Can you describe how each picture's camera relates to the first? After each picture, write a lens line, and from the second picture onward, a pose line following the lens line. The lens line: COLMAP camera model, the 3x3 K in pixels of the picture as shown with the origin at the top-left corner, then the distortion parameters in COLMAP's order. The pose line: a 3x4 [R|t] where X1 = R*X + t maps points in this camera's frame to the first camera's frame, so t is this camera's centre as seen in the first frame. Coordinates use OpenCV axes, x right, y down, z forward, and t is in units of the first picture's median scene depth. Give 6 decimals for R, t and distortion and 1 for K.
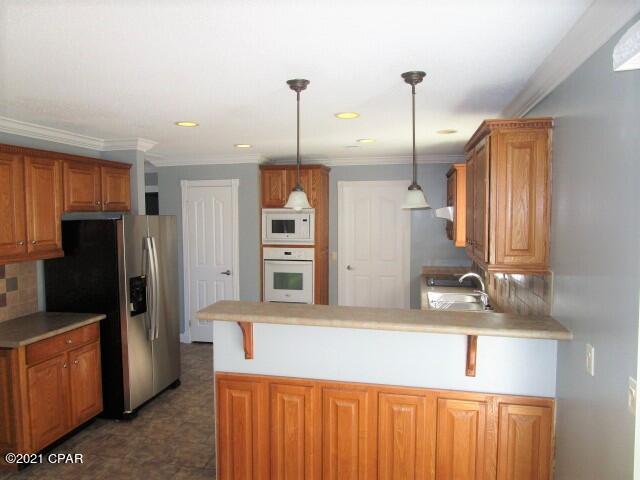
lens RADIAL K [[462.6, 0, 317.8], [0, 462.6, 237.9], [0, 0, 1]] dist [-0.014908, 0.001141]
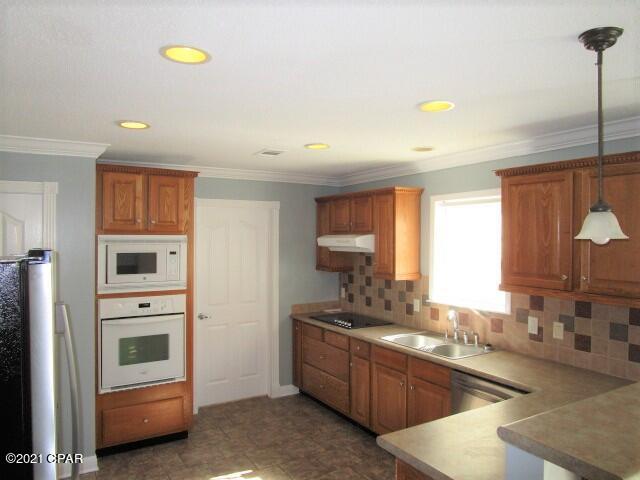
lens RADIAL K [[462.6, 0, 317.8], [0, 462.6, 237.9], [0, 0, 1]] dist [-0.014908, 0.001141]
pose [[0.724965, 0.003129, 0.688778, -0.332507], [0.035400, 0.998499, -0.041795, -0.024575], [-0.687875, 0.054682, 0.723766, 0.374554]]
